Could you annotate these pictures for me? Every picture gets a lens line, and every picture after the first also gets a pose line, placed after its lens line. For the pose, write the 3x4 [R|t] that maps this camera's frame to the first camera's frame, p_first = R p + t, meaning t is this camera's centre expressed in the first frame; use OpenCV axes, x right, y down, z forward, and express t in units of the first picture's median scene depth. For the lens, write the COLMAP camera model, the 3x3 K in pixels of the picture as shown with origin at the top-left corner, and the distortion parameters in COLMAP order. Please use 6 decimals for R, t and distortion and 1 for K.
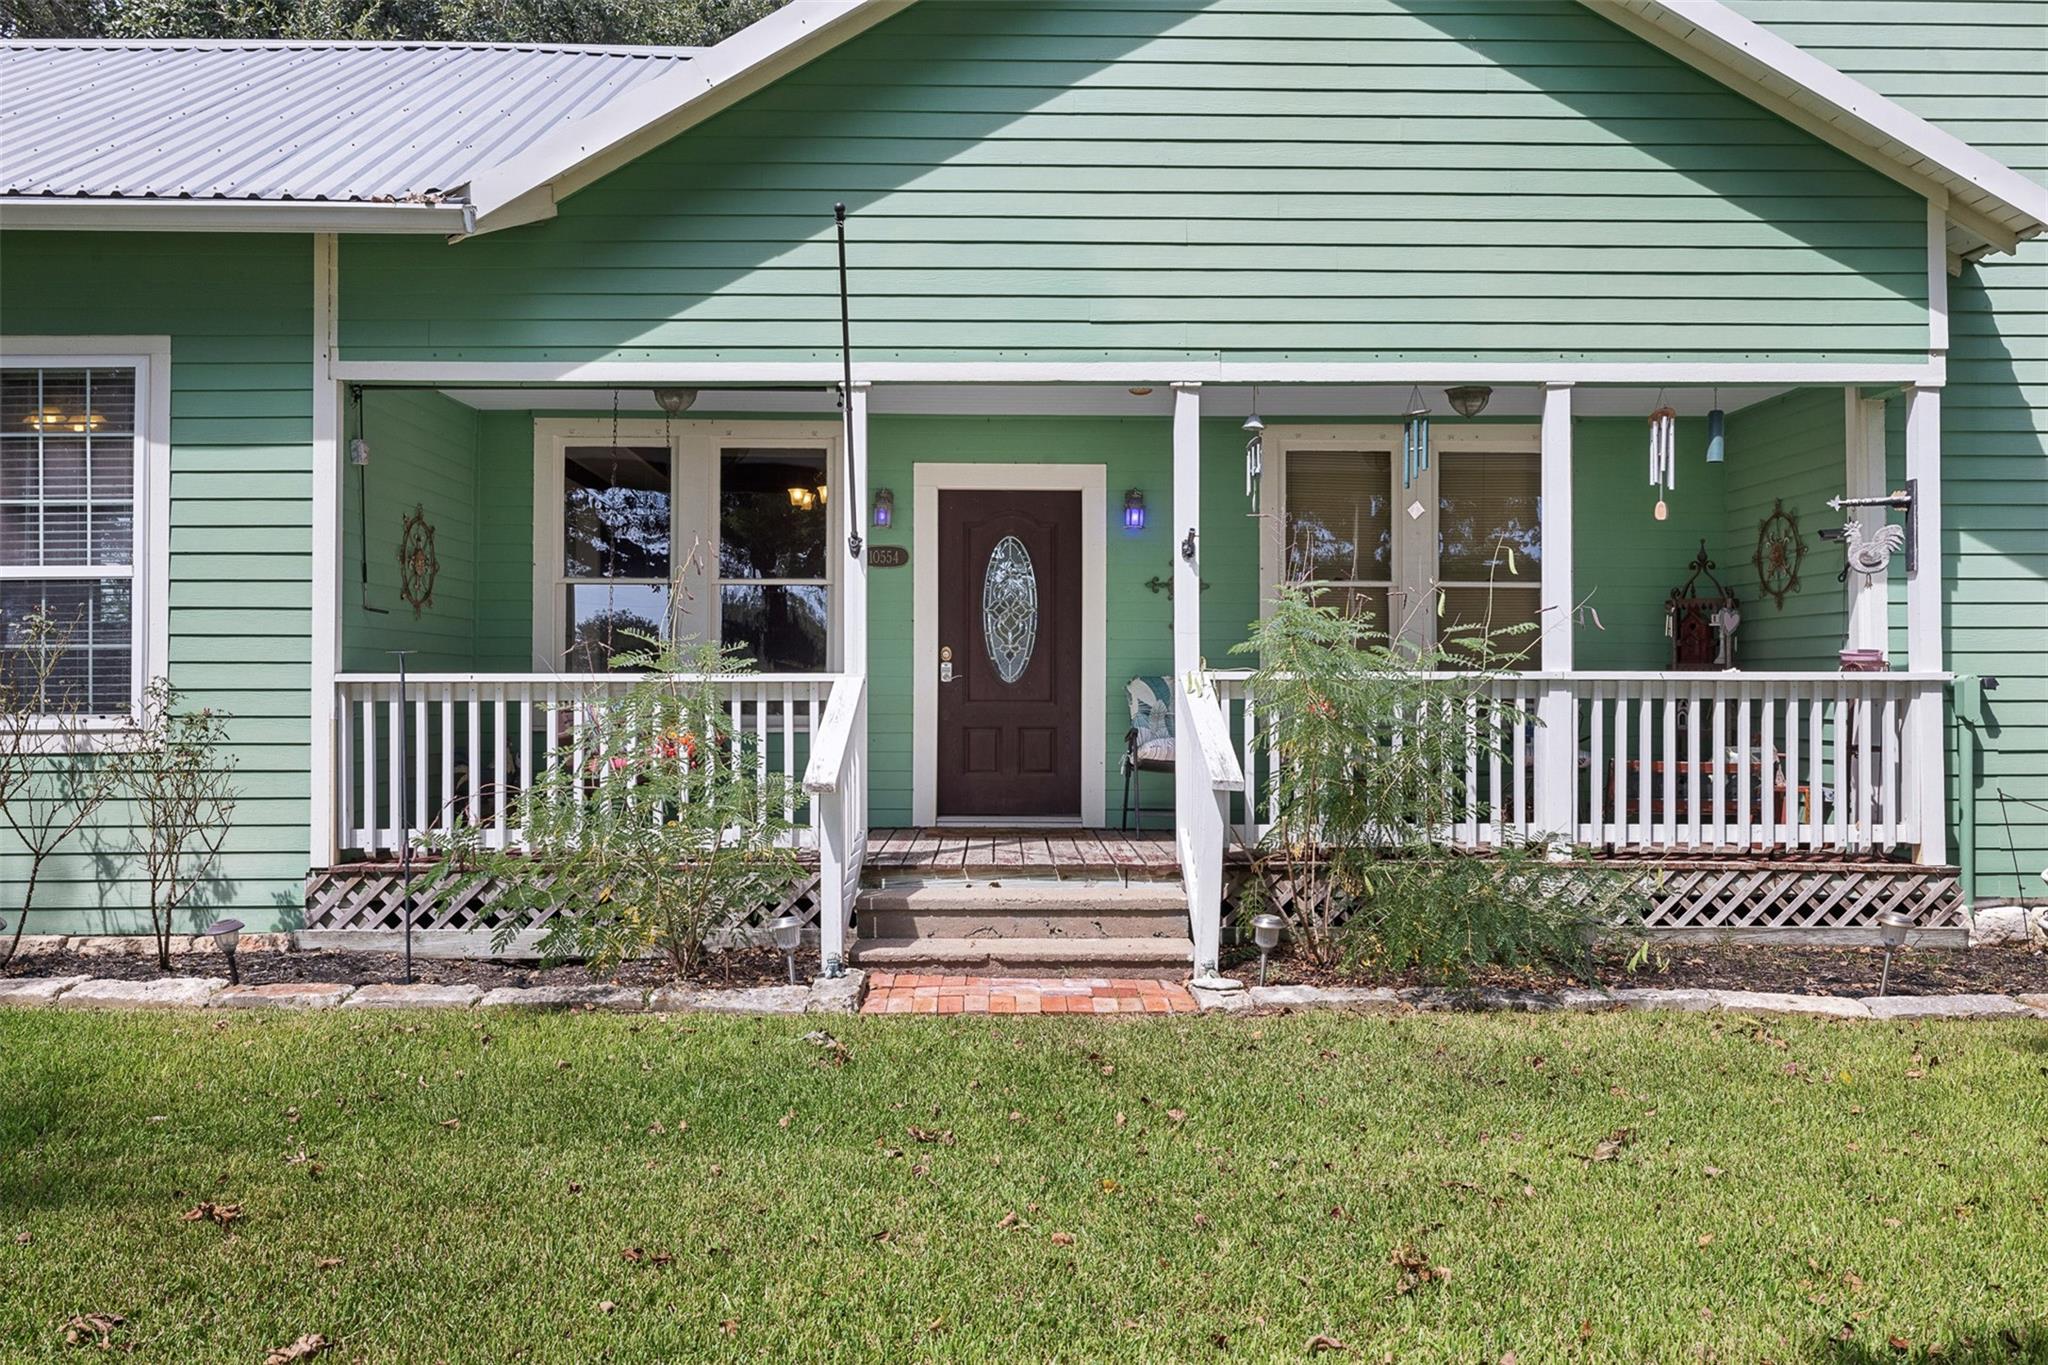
lens RADIAL K [[1606.1, 0, 1024.0], [0, 1606.1, 682.5], [0, 0, 1]] dist [-0.006479, -0.000002]
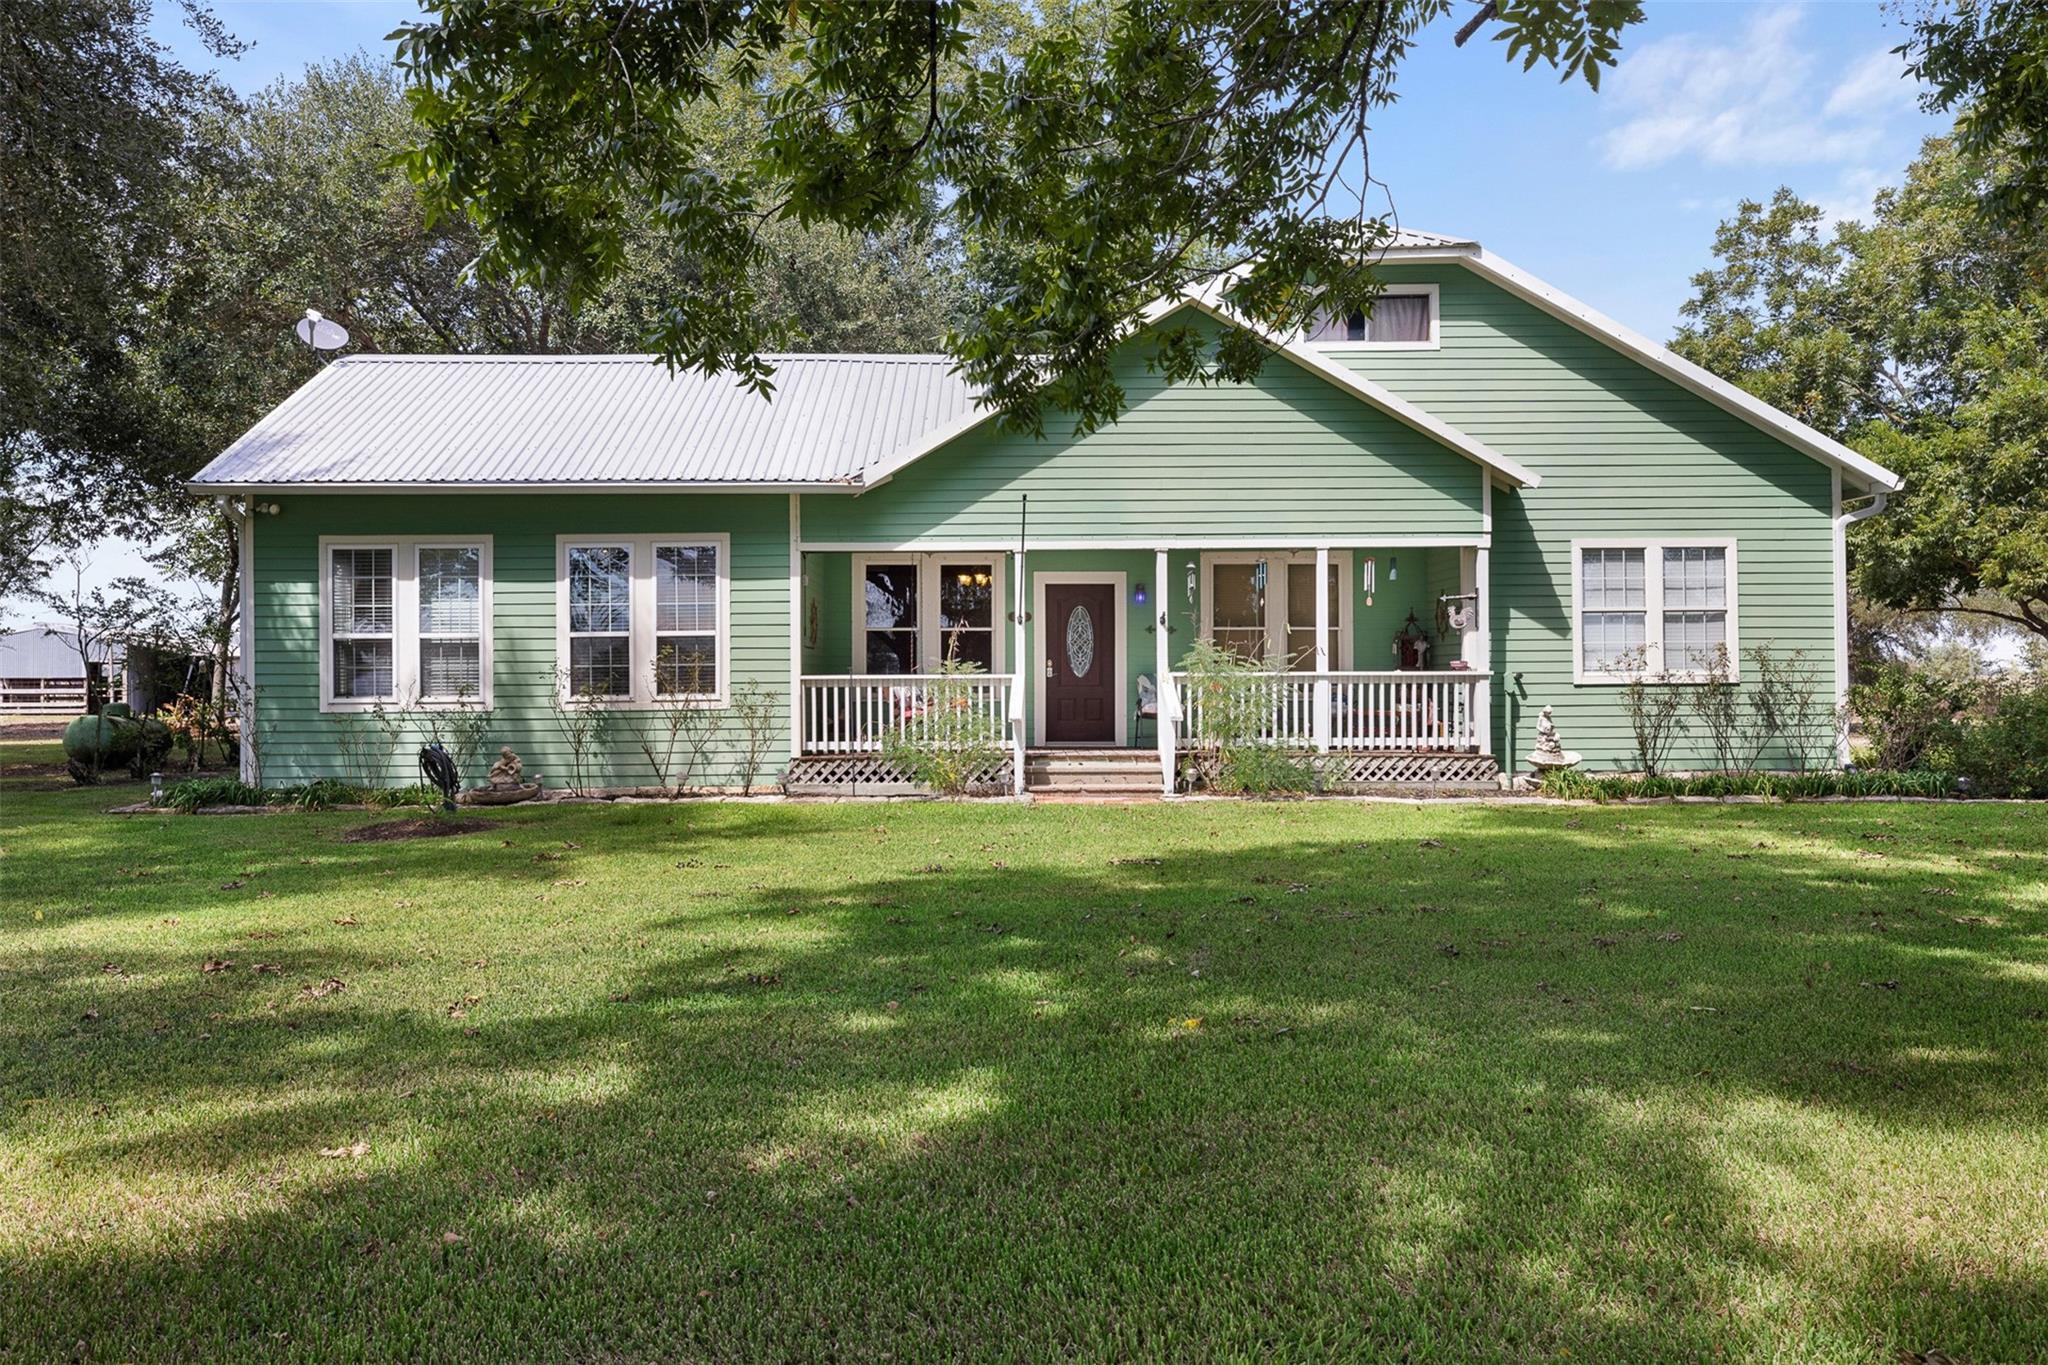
lens RADIAL K [[1551.2, 0, 1024.0], [0, 1551.2, 682.5], [0, 0, 1]] dist [0.007246, 0.006166]
pose [[0.999919, -0.005350, -0.011571, -0.073498], [0.005431, 0.999960, 0.007058, -0.009693], [0.011533, -0.007120, 0.999908, -1.256141]]
